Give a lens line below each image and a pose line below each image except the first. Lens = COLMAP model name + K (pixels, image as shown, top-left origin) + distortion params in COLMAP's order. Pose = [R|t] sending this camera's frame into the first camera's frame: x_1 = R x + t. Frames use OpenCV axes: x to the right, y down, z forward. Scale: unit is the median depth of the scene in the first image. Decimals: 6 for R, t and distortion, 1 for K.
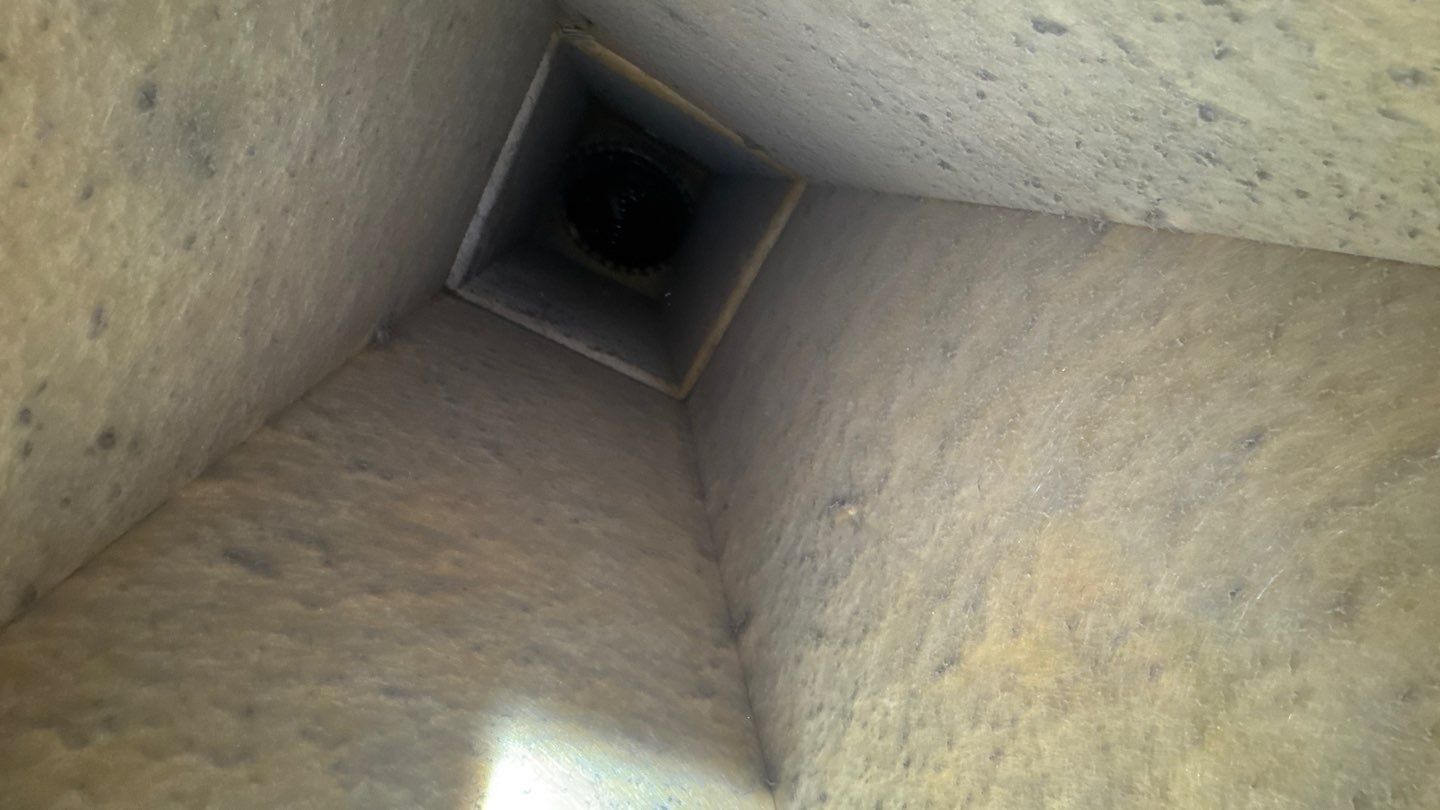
lens RADIAL K [[574.2, 0, 720.4], [0, 574.2, 406.8], [0, 0, 1]] dist [-0.007602, 0.001354]
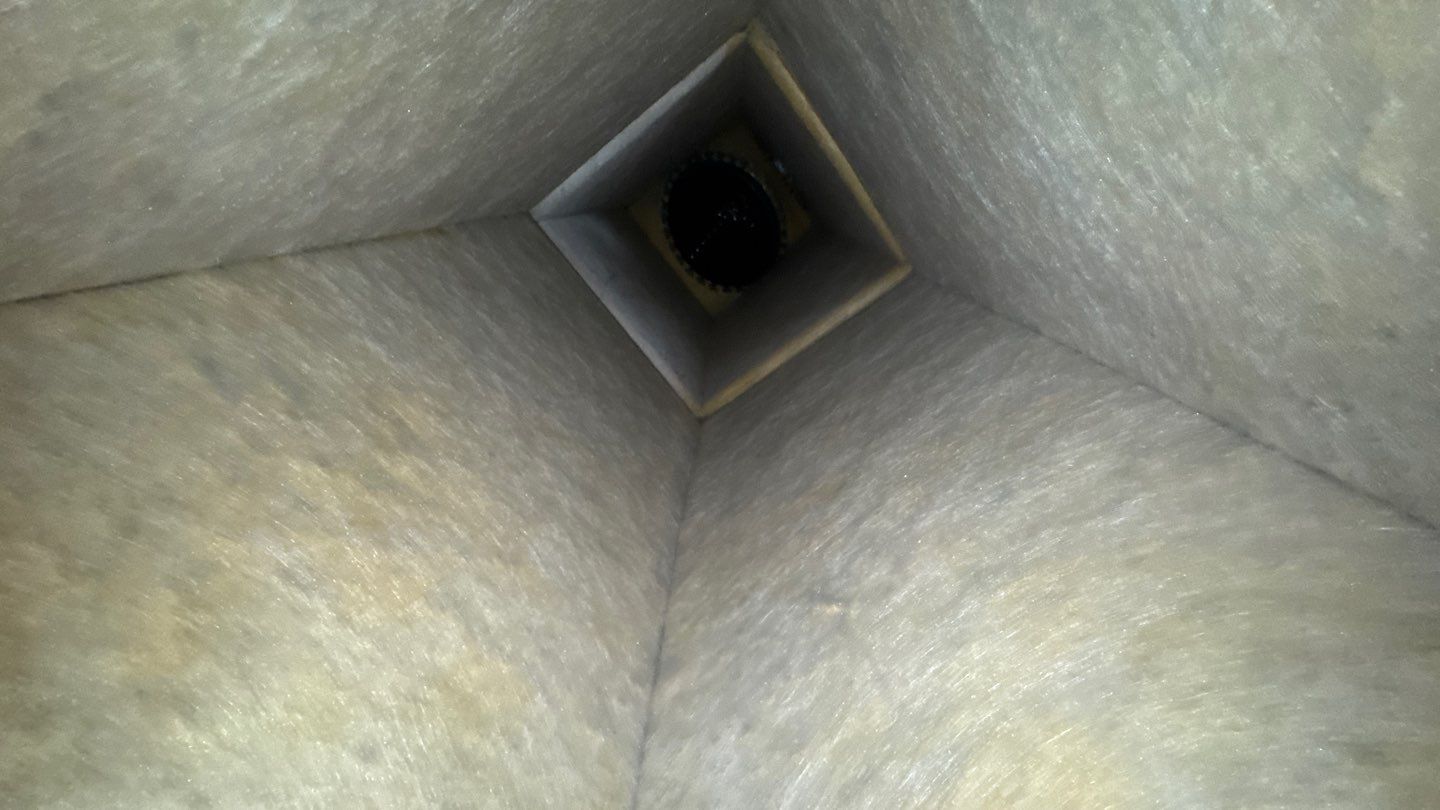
lens RADIAL K [[574.2, 0, 720.8], [0, 574.2, 406.4], [0, 0, 1]] dist [-0.007602, 0.001354]
pose [[0.905377, 0.424058, -0.021600, -0.063888], [-0.424563, 0.903375, -0.060488, 0.034425], [-0.006138, 0.063935, 0.997935, 0.103324]]
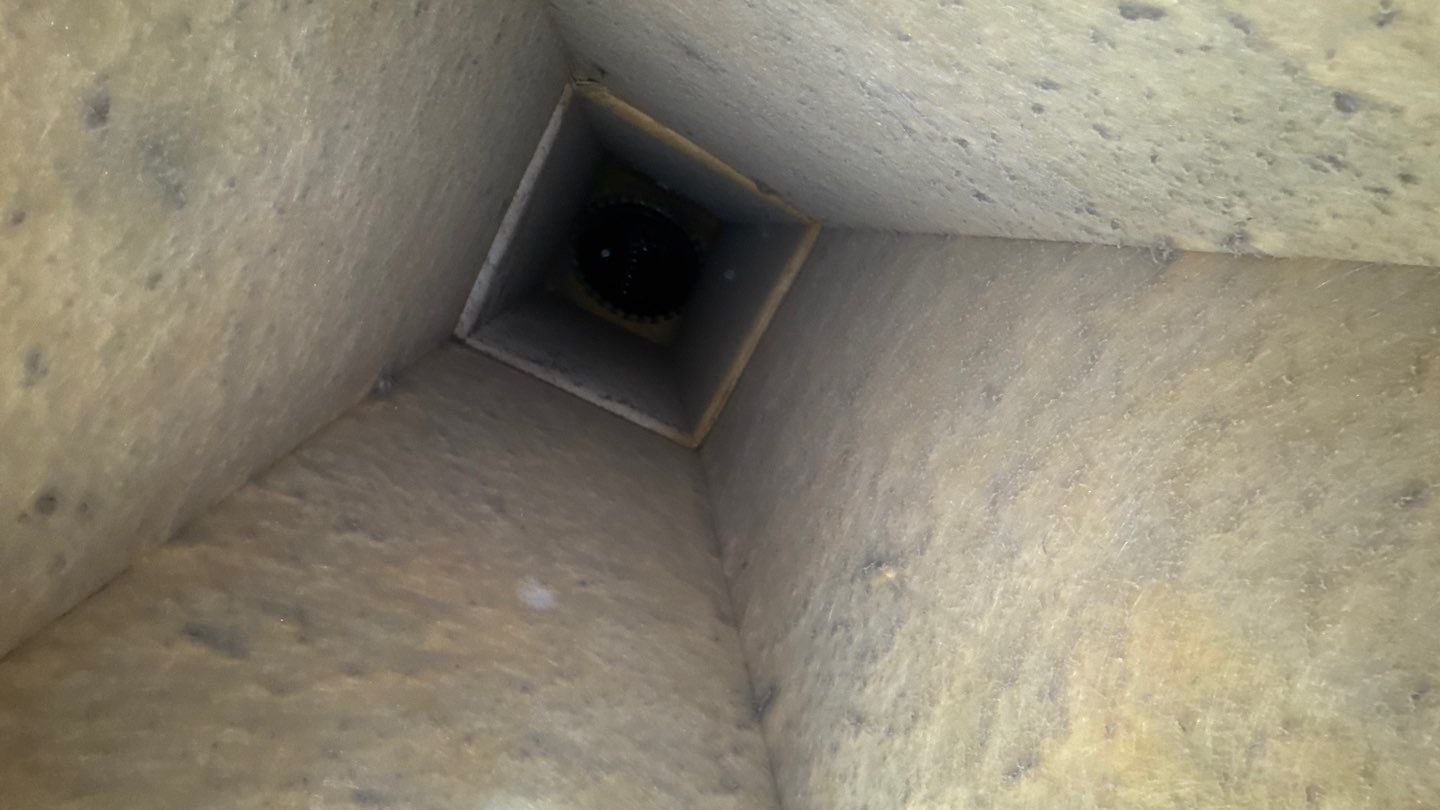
lens RADIAL K [[574.2, 0, 721.3], [0, 574.2, 406.8], [0, 0, 1]] dist [-0.007602, 0.001354]
pose [[0.999847, -0.009246, -0.014856, -0.023564], [0.007973, 0.996473, -0.083539, -0.006732], [0.015576, 0.083408, 0.996394, 0.105137]]
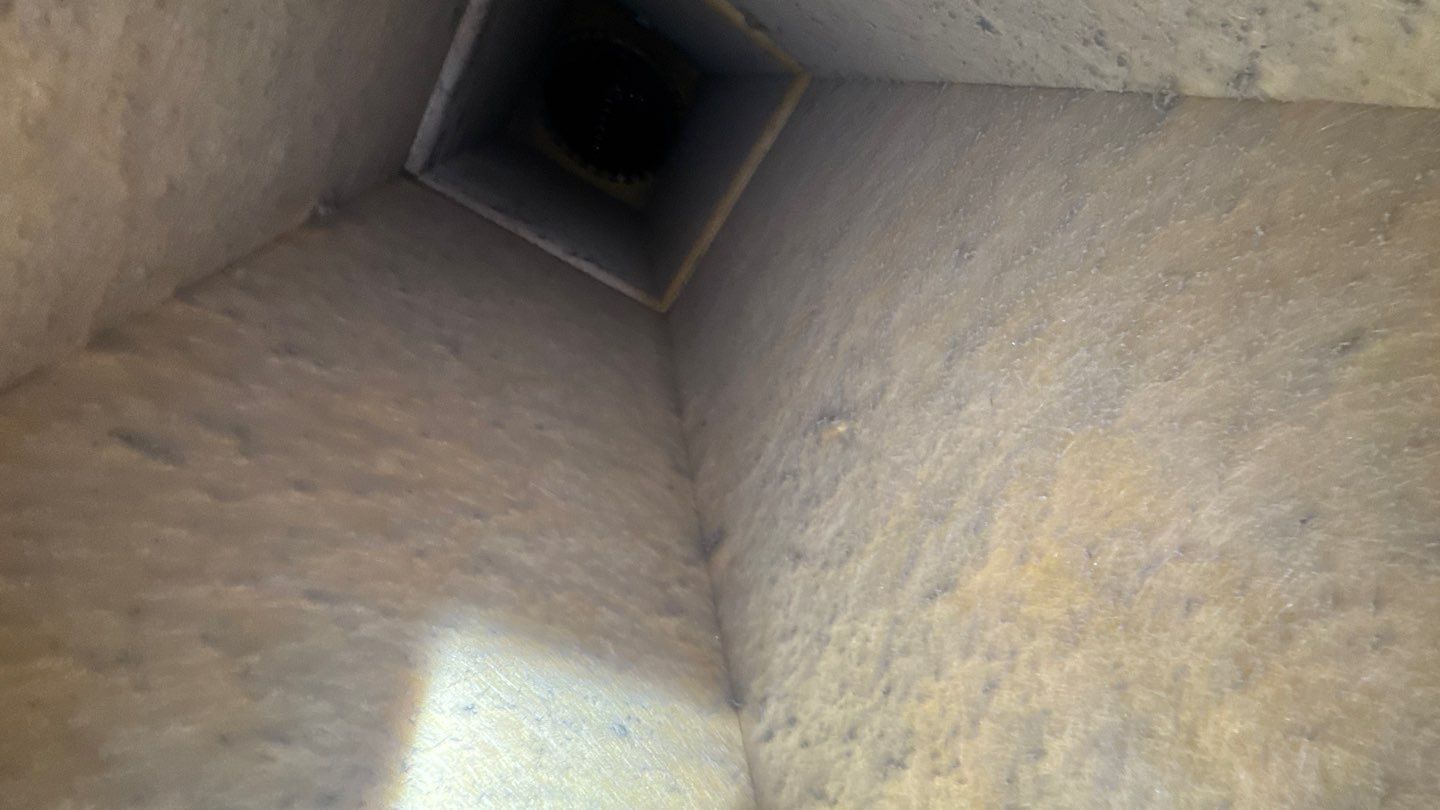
lens RADIAL K [[574.2, 0, 721.6], [0, 574.2, 404.8], [0, 0, 1]] dist [-0.007602, 0.001354]
pose [[0.997956, 0.050830, 0.038738, 0.001085], [-0.054957, 0.991934, 0.114223, 0.065451], [-0.032620, -0.116118, 0.992700, 0.129357]]
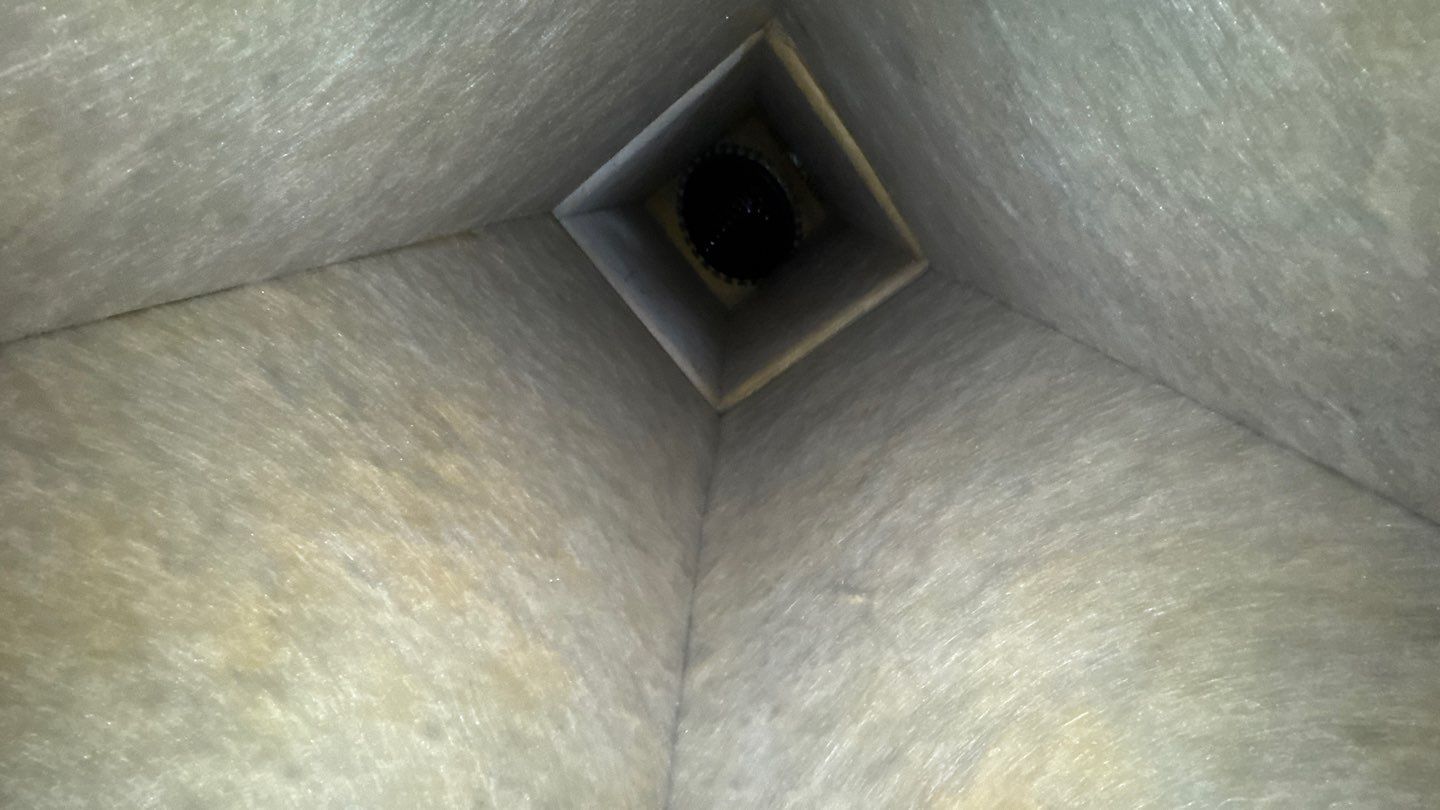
lens RADIAL K [[574.2, 0, 720.7], [0, 574.2, 406.4], [0, 0, 1]] dist [-0.007602, 0.001354]
pose [[0.906837, 0.420154, -0.033436, -0.101146], [-0.421213, 0.906236, -0.036264, 0.033575], [0.015064, 0.046969, 0.998783, 0.053251]]
